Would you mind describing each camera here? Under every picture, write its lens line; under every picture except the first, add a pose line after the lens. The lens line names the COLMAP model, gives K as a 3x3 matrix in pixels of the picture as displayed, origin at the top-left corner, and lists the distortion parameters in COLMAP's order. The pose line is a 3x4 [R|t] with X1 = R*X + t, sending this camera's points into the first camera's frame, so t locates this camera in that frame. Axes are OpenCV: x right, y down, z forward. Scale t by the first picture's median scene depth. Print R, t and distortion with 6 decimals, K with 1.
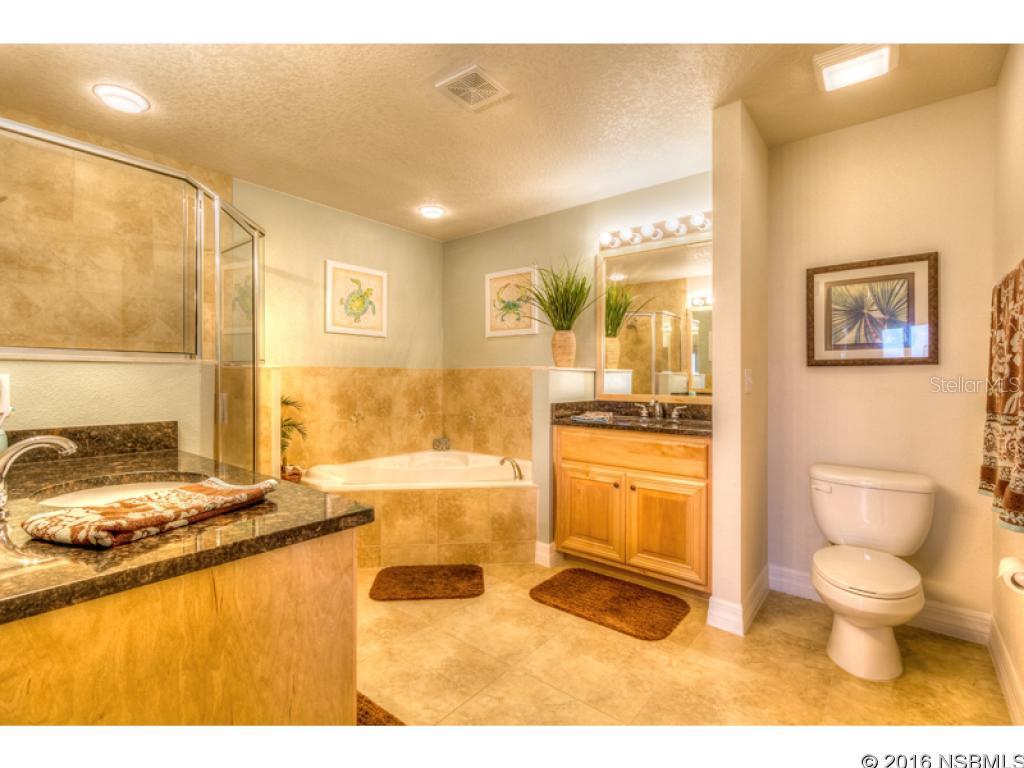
lens RADIAL K [[476.2, 0, 513.9], [0, 476.2, 381.6], [0, 0, 1]] dist [0.000282, 0.001957]
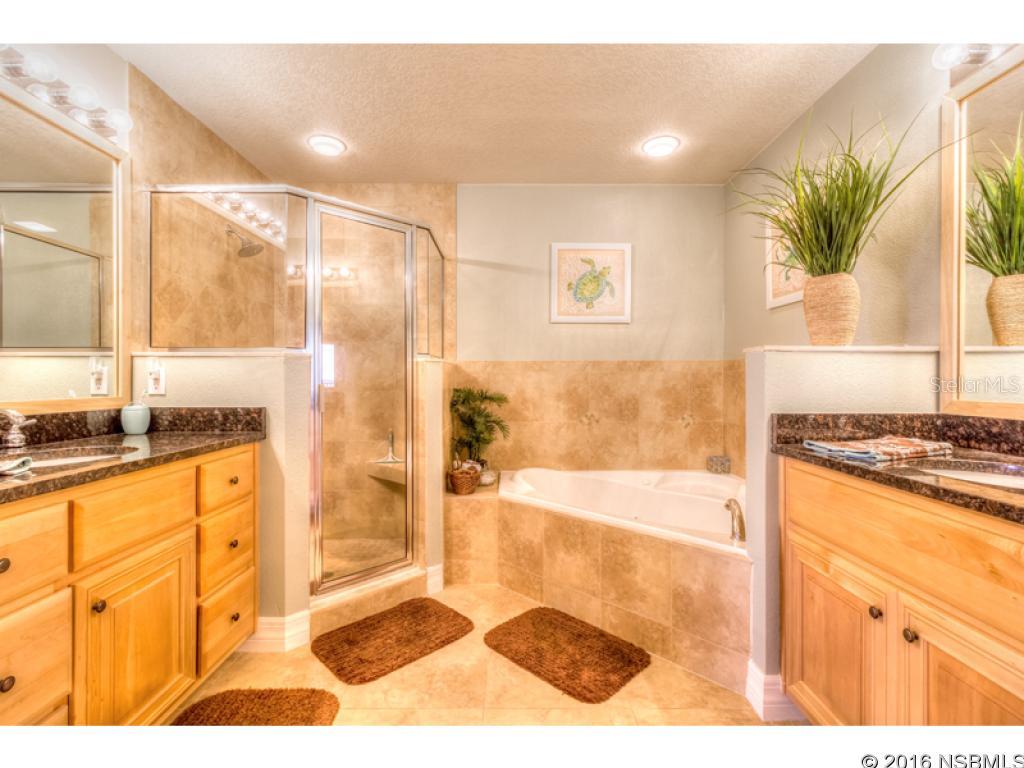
lens RADIAL K [[476.2, 0, 510.1], [0, 476.2, 382.0], [0, 0, 1]] dist [0.000282, 0.001957]
pose [[0.623354, 0.001427, -0.781939, 0.274423], [-0.004262, 0.999990, -0.001573, 0.010767], [0.781928, 0.004314, 0.623353, 0.382694]]
